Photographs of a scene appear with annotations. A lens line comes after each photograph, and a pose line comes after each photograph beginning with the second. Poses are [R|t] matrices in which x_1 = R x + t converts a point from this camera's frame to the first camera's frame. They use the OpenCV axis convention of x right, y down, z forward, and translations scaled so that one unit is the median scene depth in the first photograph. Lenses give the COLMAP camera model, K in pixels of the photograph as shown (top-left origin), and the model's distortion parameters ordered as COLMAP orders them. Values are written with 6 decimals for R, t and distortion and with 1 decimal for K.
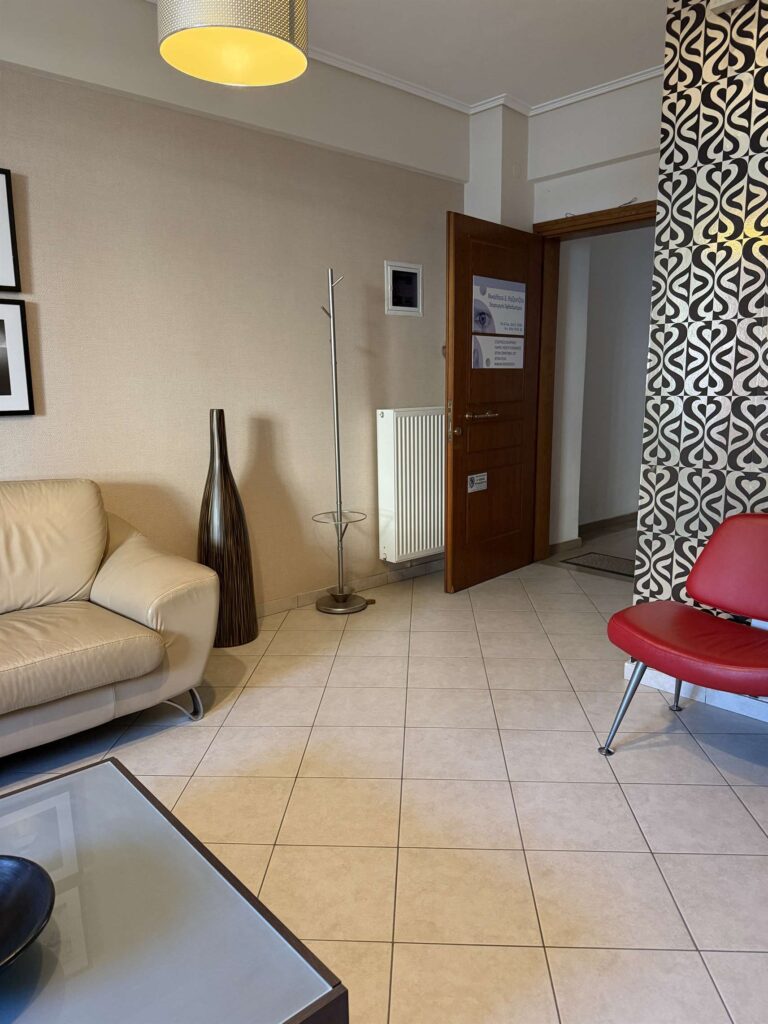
lens RADIAL K [[722.1, 0, 381.7], [0, 722.1, 510.7], [0, 0, 1]] dist [0.051841, -0.074213]
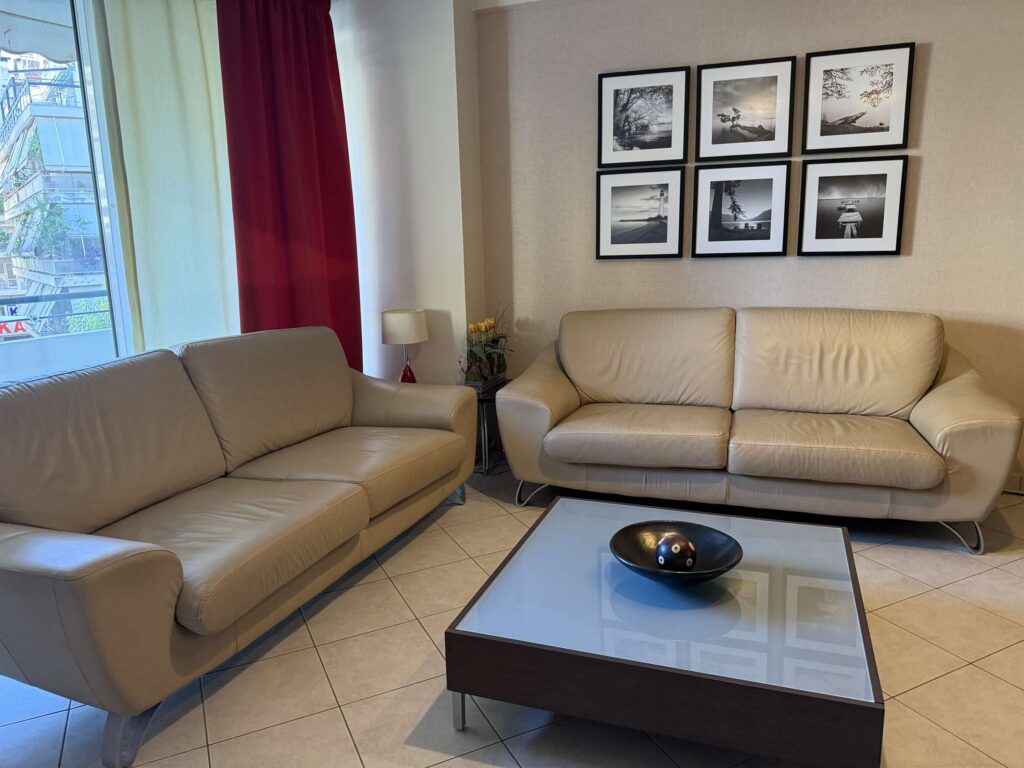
lens RADIAL K [[722.1, 0, 515.0], [0, 722.1, 383.0], [0, 0, 1]] dist [0.051841, -0.074213]
pose [[0.486709, 0.172527, -0.856358, 0.273785], [-0.135252, 0.983365, 0.121244, 0.011326], [0.863031, 0.056814, 0.501947, -0.102245]]
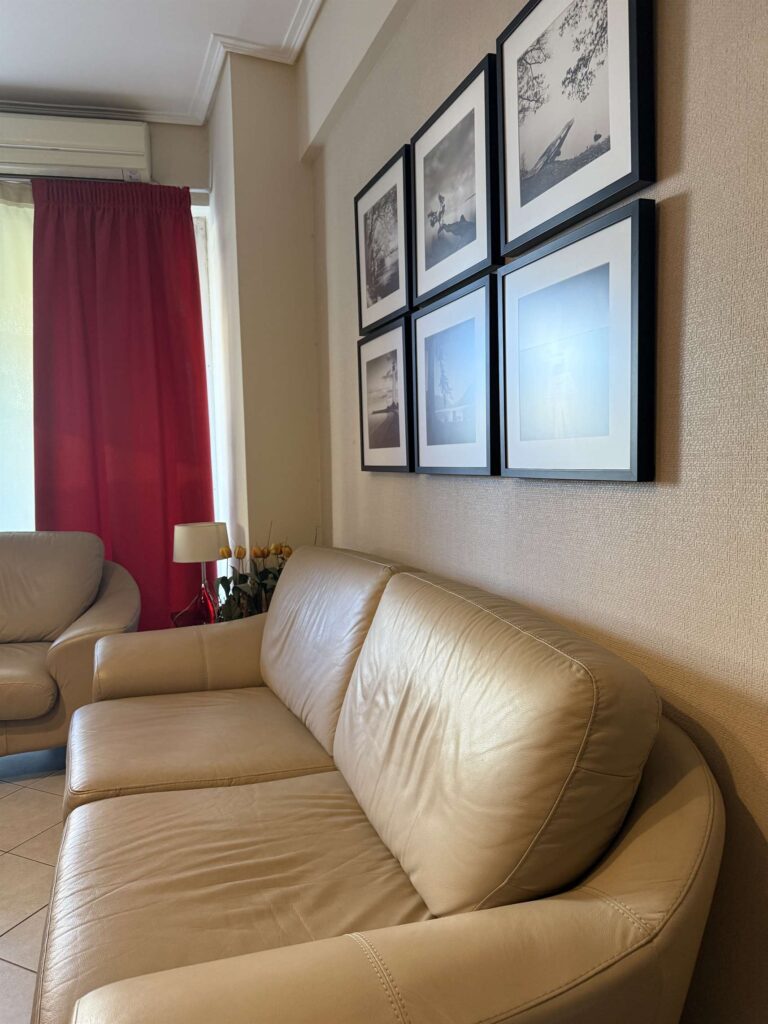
lens RADIAL K [[722.1, 0, 382.6], [0, 722.1, 516.2], [0, 0, 1]] dist [0.051841, -0.074213]
pose [[-0.369878, 0.094035, -0.924309, -0.055447], [-0.138711, 0.978125, 0.155018, -0.171733], [0.918667, 0.185550, -0.348743, 1.116070]]
